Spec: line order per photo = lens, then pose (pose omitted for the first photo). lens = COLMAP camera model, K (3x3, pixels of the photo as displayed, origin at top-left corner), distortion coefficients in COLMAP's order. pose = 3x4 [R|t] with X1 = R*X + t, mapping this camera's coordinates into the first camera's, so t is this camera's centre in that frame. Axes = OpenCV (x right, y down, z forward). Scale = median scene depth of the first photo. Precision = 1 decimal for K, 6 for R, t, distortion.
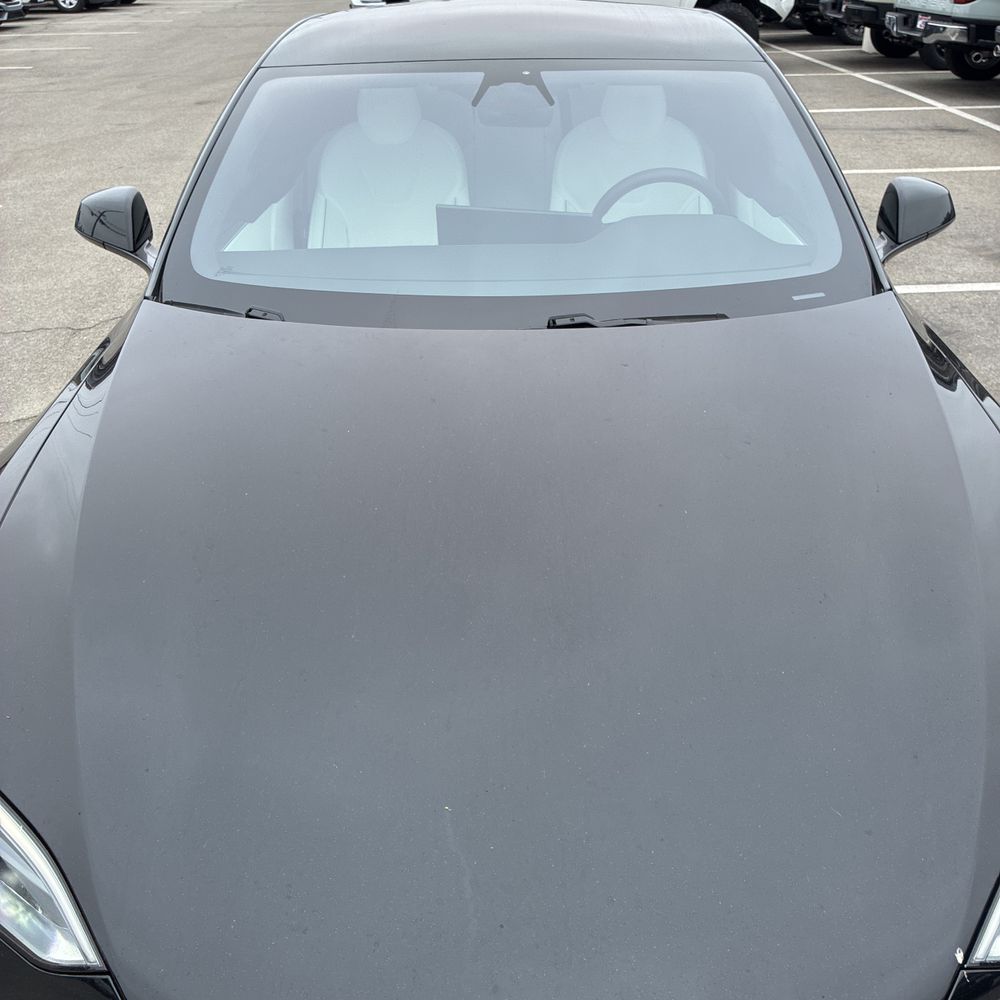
lens RADIAL K [[1041.9, 0, 500.0], [0, 1041.9, 500.0], [0, 0, 1]] dist [0.027582, -0.026891]
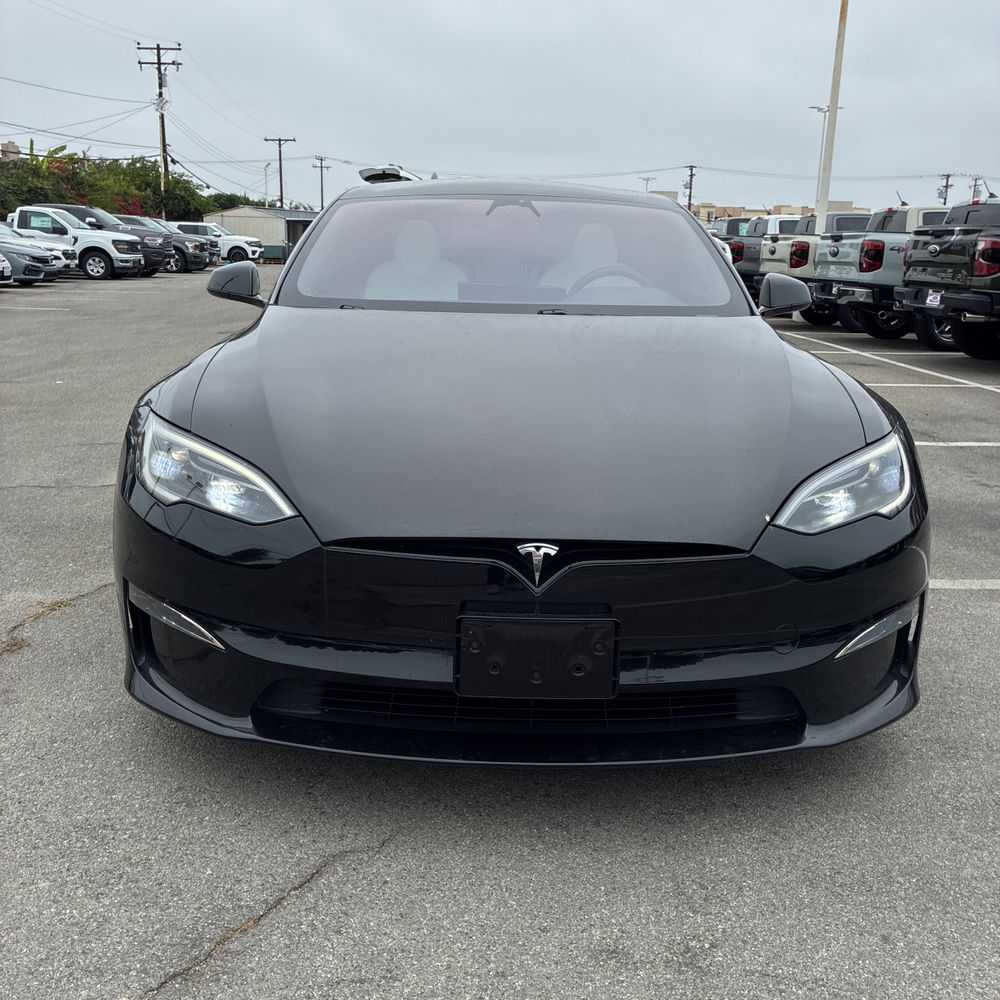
lens RADIAL K [[1041.9, 0, 500.0], [0, 1041.9, 500.0], [0, 0, 1]] dist [0.027582, -0.026891]
pose [[0.999180, 0.028626, 0.028646, -0.009186], [-0.020320, 0.966250, -0.256802, 0.097889], [-0.035030, 0.256009, 0.966039, -0.083766]]
